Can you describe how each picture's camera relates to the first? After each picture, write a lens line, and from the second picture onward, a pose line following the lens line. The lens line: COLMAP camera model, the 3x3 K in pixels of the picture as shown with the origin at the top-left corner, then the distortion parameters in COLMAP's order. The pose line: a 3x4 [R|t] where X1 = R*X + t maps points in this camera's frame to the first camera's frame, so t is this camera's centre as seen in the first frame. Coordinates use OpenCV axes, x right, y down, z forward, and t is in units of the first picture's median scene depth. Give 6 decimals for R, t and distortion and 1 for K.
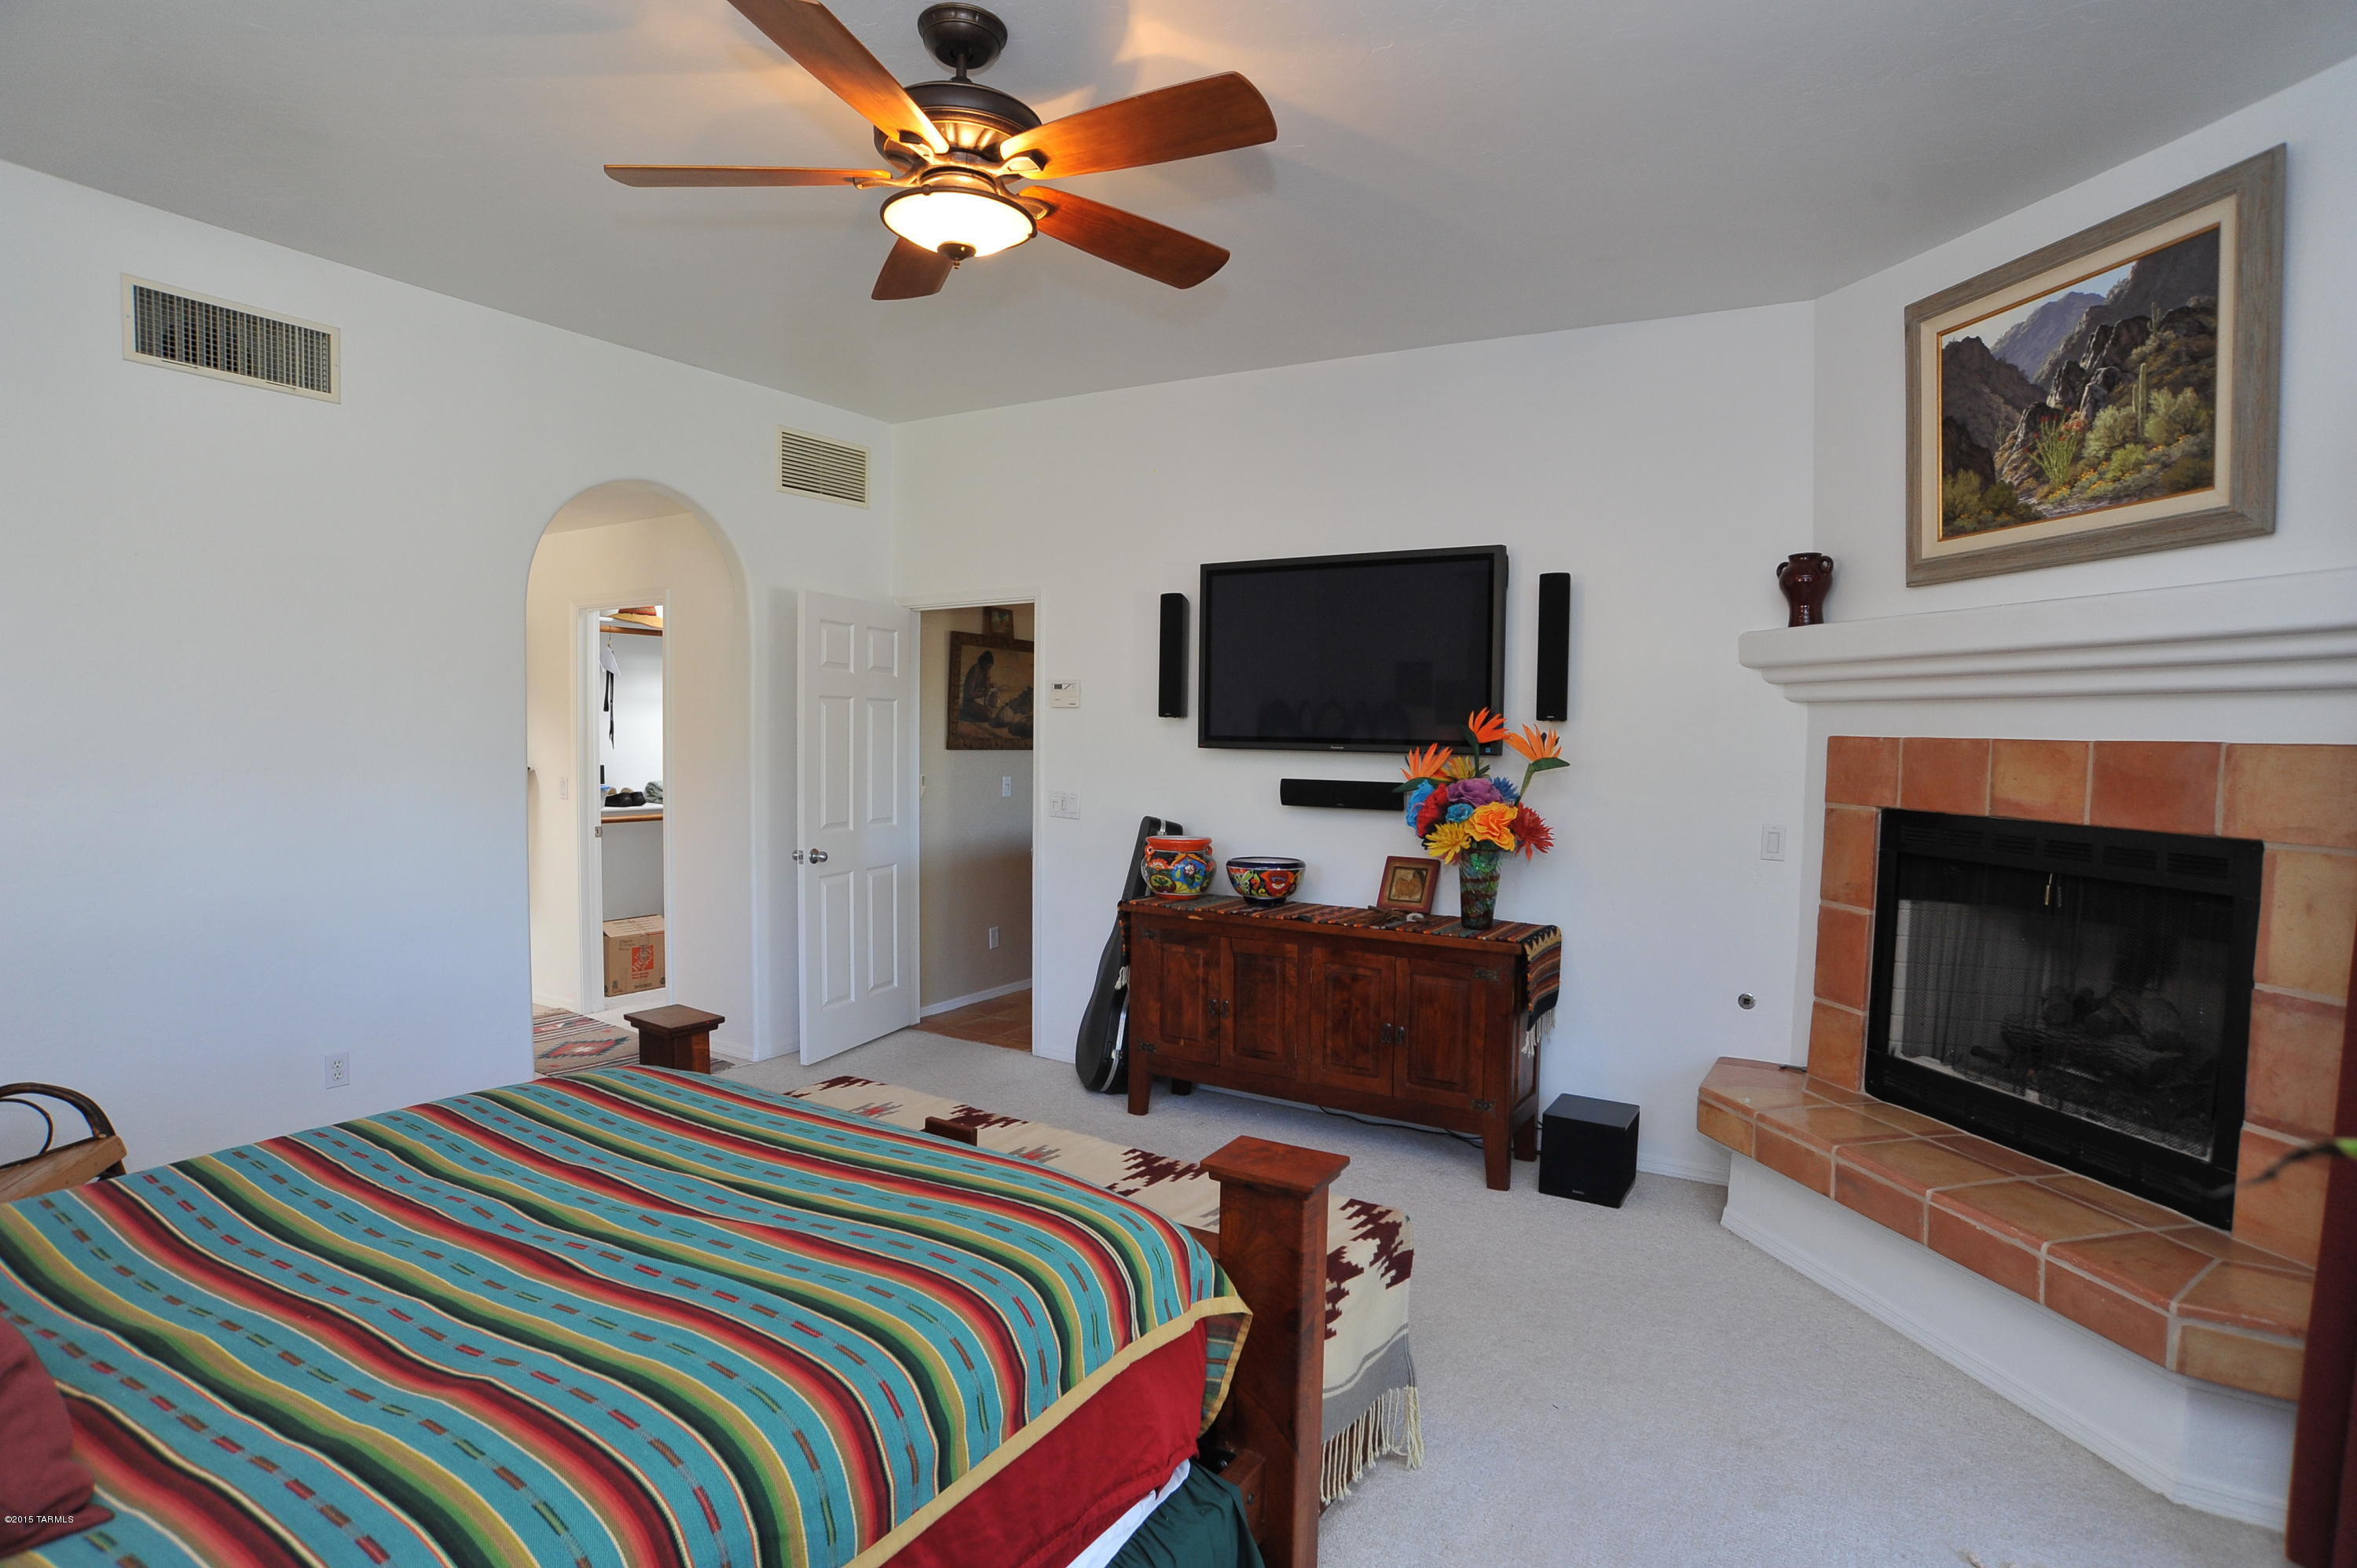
lens RADIAL K [[1190.4, 0, 1182.7], [0, 1190.4, 789.0], [0, 0, 1]] dist [-0.103346, 0.049413]
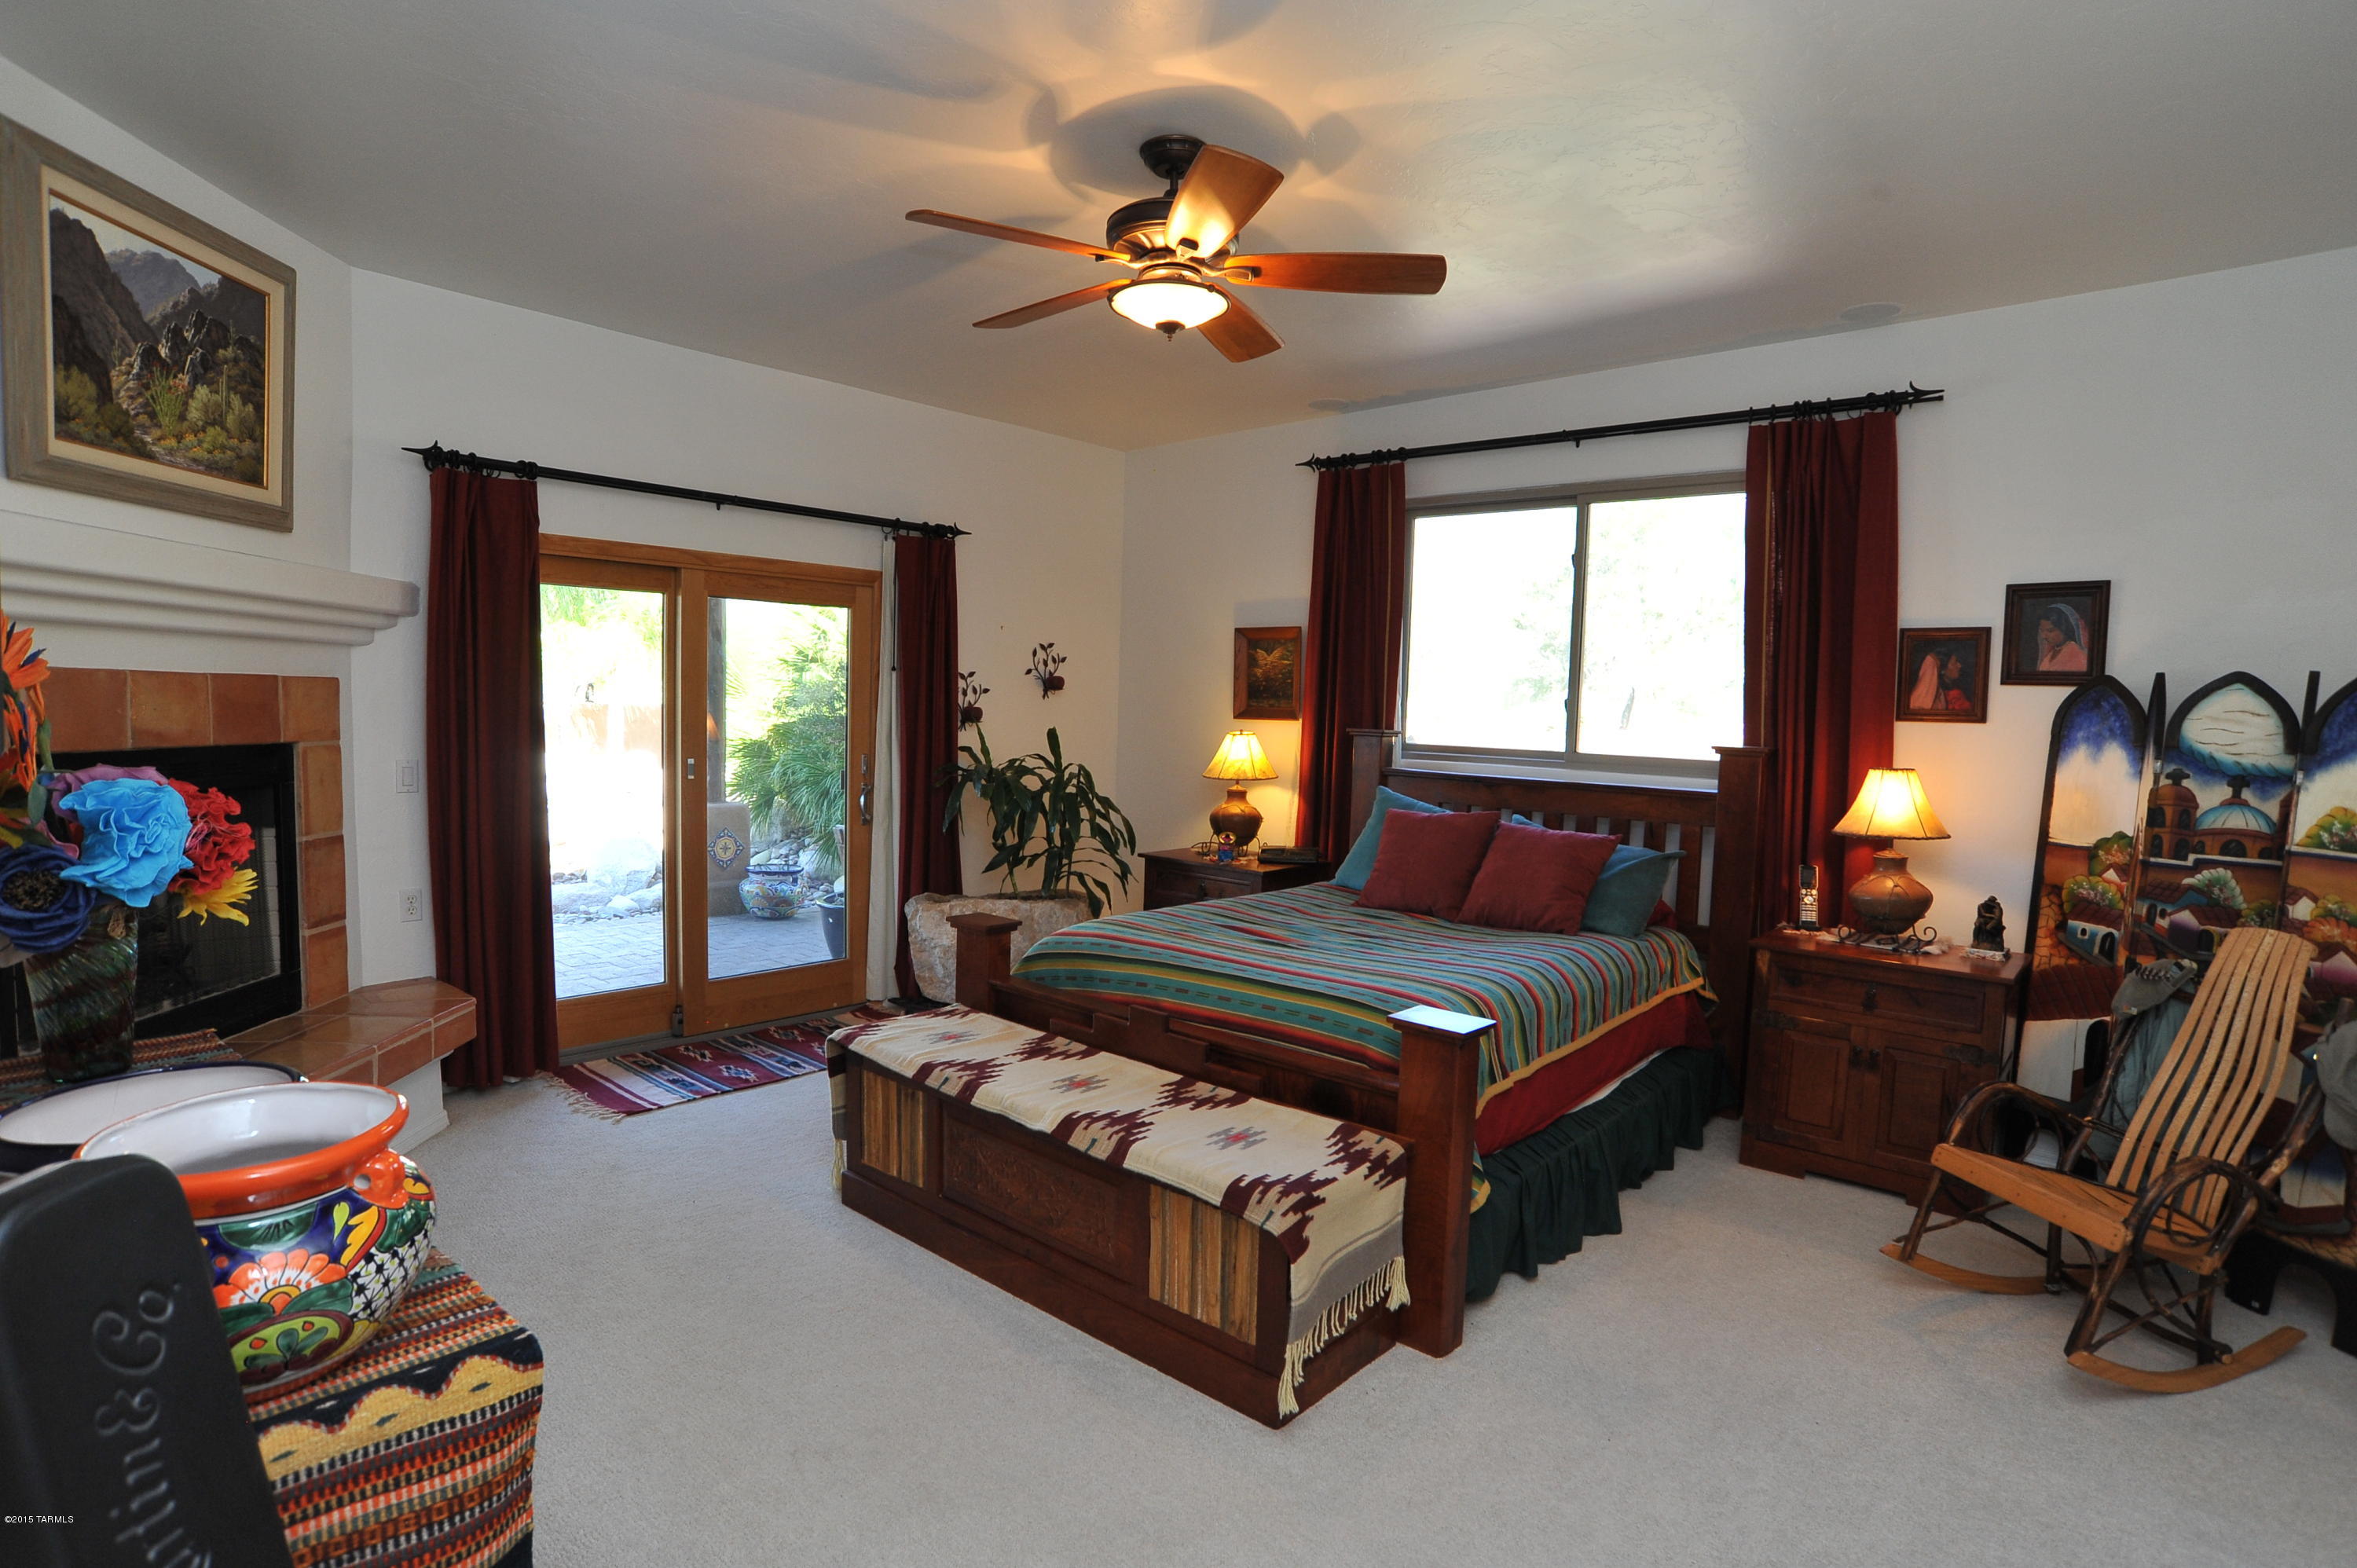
lens RADIAL K [[1190.4, 0, 1182.7], [0, 1190.4, 789.0], [0, 0, 1]] dist [-0.103346, 0.049413]
pose [[-0.986199, -0.054413, 0.156370, -0.369087], [-0.035260, 0.991812, 0.122745, -0.100682], [-0.161768, 0.115537, -0.980042, 1.962650]]
